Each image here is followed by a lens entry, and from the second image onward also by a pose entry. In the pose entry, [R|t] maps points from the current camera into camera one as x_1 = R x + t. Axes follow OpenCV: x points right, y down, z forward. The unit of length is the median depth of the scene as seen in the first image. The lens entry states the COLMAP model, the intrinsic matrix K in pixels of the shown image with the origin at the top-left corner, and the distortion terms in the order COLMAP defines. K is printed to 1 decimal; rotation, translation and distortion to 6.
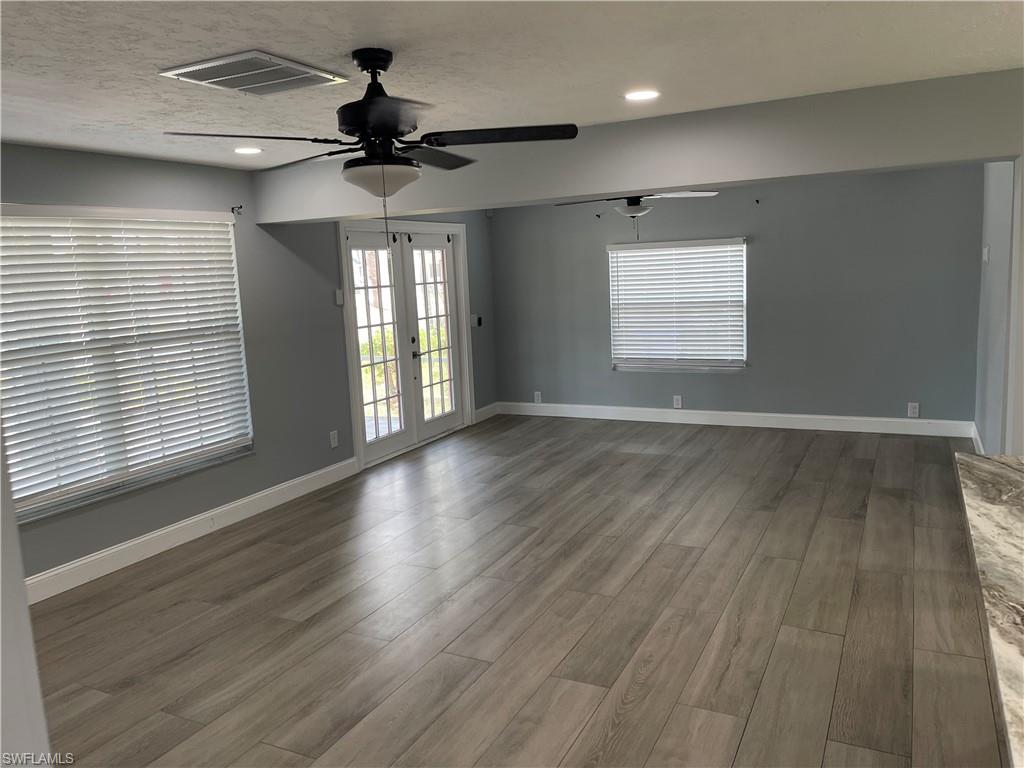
lens RADIAL K [[772.1, 0, 510.4], [0, 772.1, 376.2], [0, 0, 1]] dist [0.048885, -0.040702]
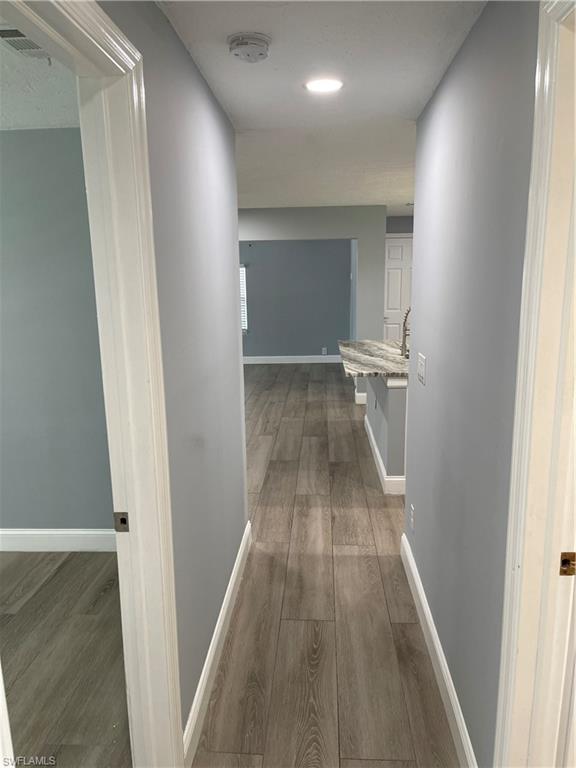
lens RADIAL K [[579.1, 0, 287.5], [0, 579.1, 389.5], [0, 0, 1]] dist [0.048885, -0.040702]
pose [[0.914515, -0.048722, 0.401607, -0.340221], [0.032357, 0.998350, 0.047435, 0.115990], [-0.403255, -0.030385, 0.914583, -0.642186]]
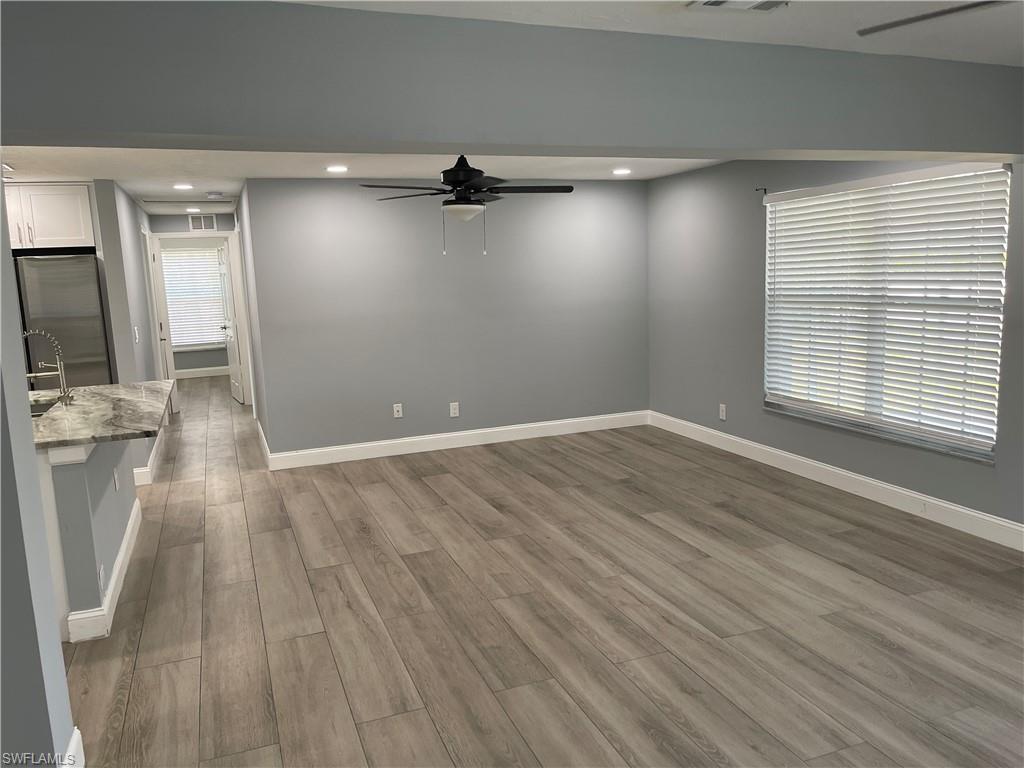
lens RADIAL K [[772.1, 0, 510.0], [0, 772.1, 382.7], [0, 0, 1]] dist [0.048885, -0.040702]
pose [[-0.662984, 0.180617, -0.726519, 0.728451], [-0.040948, 0.960258, 0.276093, -0.235836], [0.747512, 0.212795, -0.629240, 1.473051]]
